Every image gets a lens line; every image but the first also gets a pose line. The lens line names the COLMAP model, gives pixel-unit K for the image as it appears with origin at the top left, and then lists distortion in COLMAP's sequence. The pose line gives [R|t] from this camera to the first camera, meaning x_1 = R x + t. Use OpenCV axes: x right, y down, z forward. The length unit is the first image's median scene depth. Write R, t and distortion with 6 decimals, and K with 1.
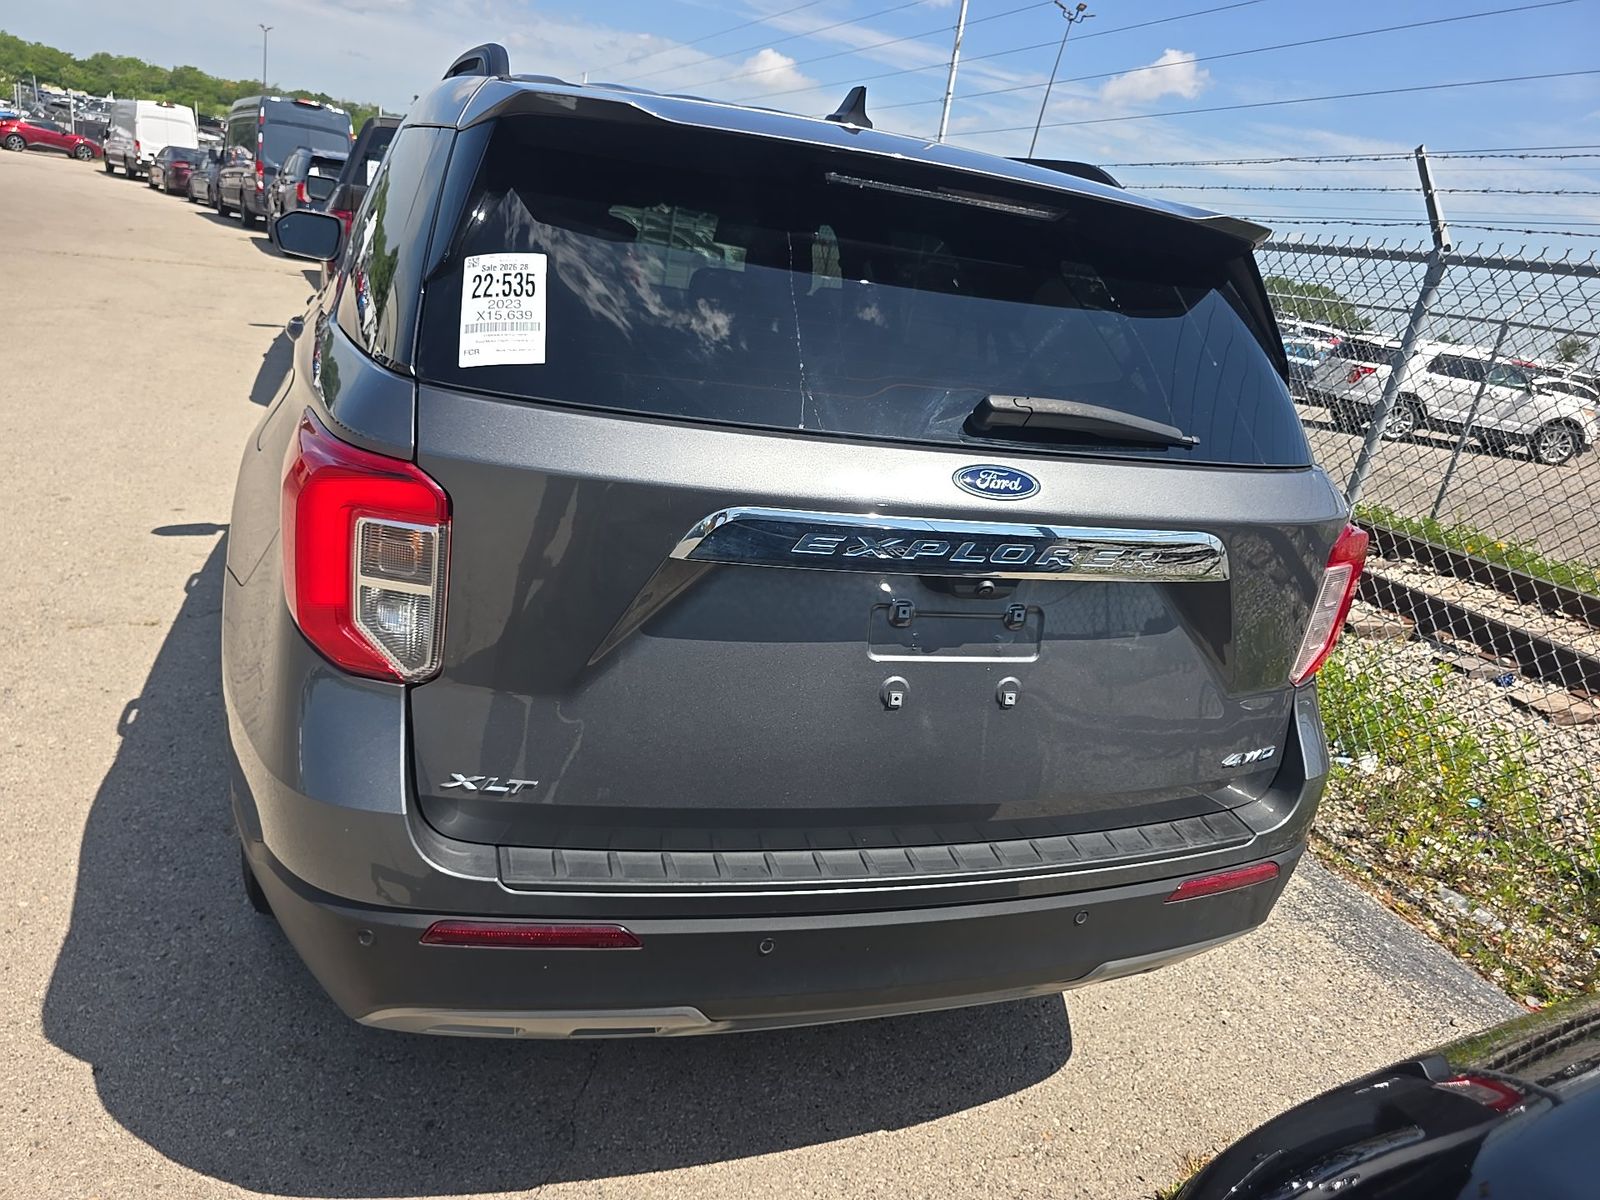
lens RADIAL K [[1137.3, 0, 803.0], [0, 1137.3, 590.4], [0, 0, 1]] dist [0.064432, -0.066078]
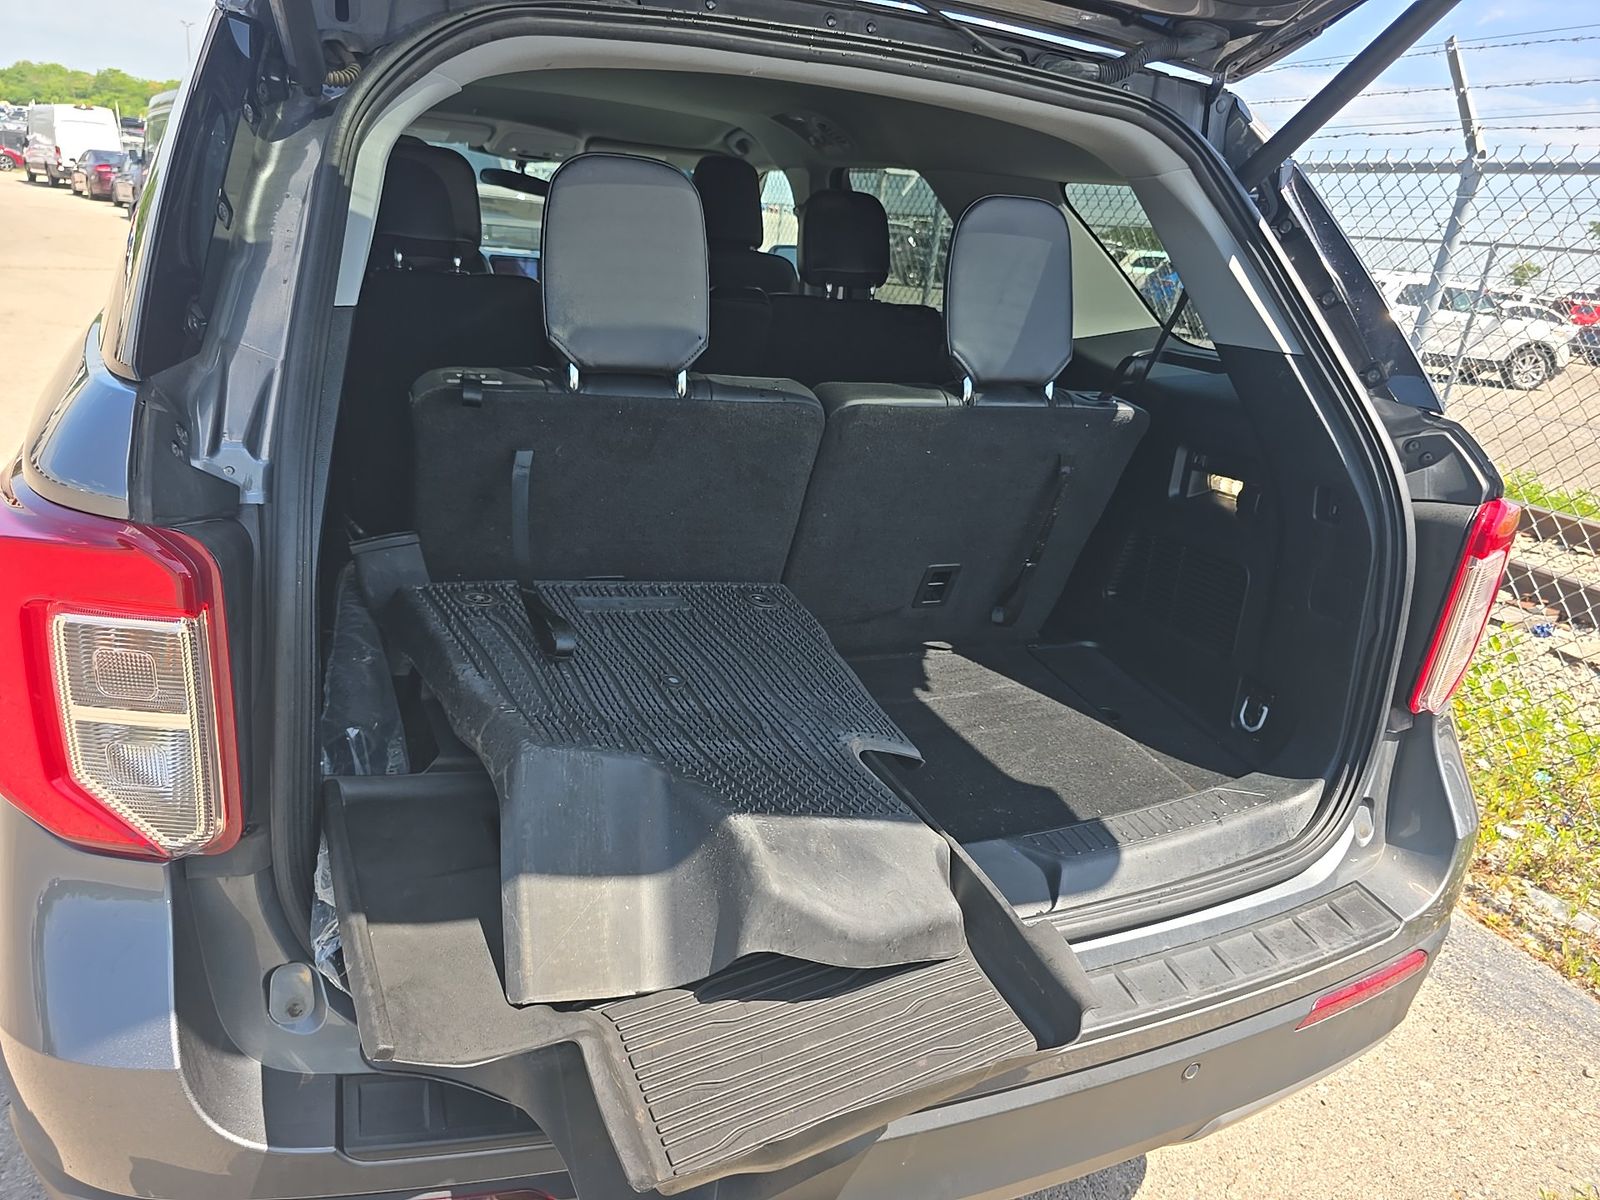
lens RADIAL K [[1137.3, 0, 803.0], [0, 1137.3, 590.4], [0, 0, 1]] dist [0.064432, -0.066078]
pose [[0.997515, -0.067344, 0.020718, 0.000776], [0.066811, 0.997442, 0.025406, -0.009145], [-0.022376, -0.023958, 0.999463, 0.050334]]
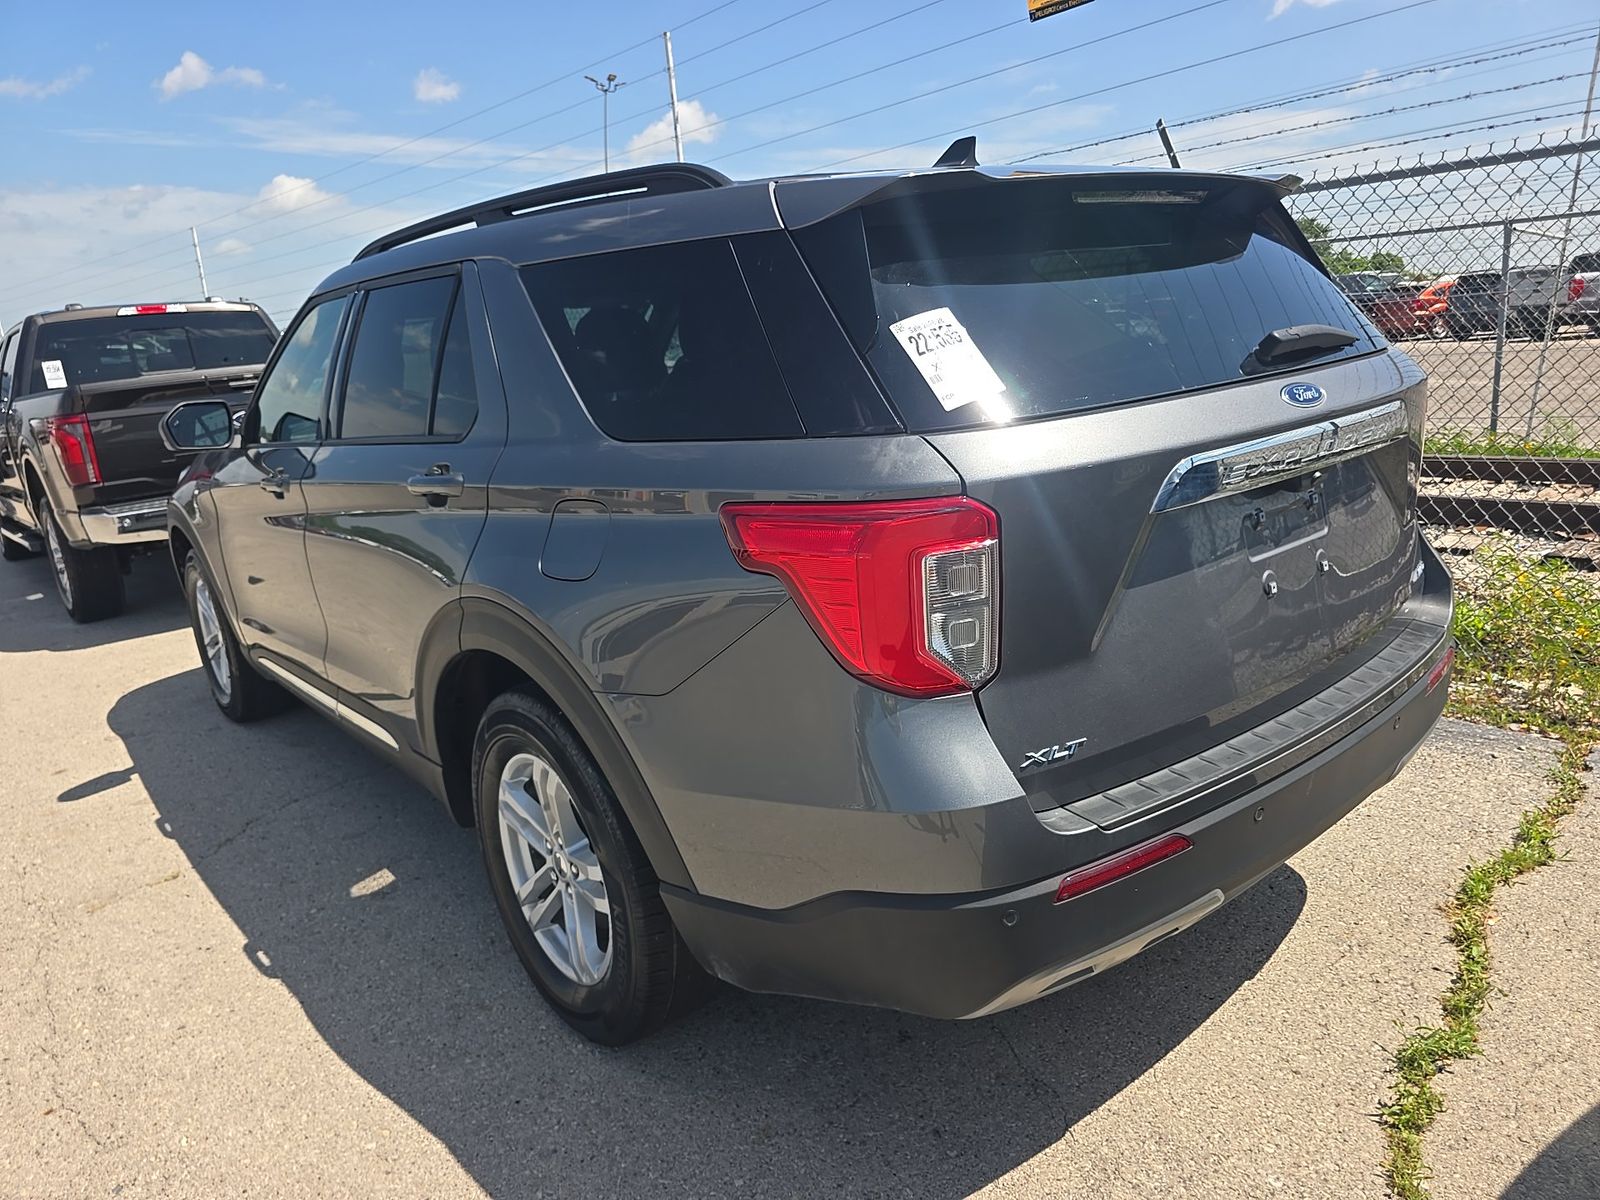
lens RADIAL K [[1137.3, 0, 803.0], [0, 1137.3, 590.4], [0, 0, 1]] dist [0.064432, -0.066078]
pose [[0.908030, -0.300932, 0.291412, -0.120242], [0.316071, 0.948721, -0.005153, -0.009026], [-0.274918, 0.096786, 0.956584, -0.006633]]
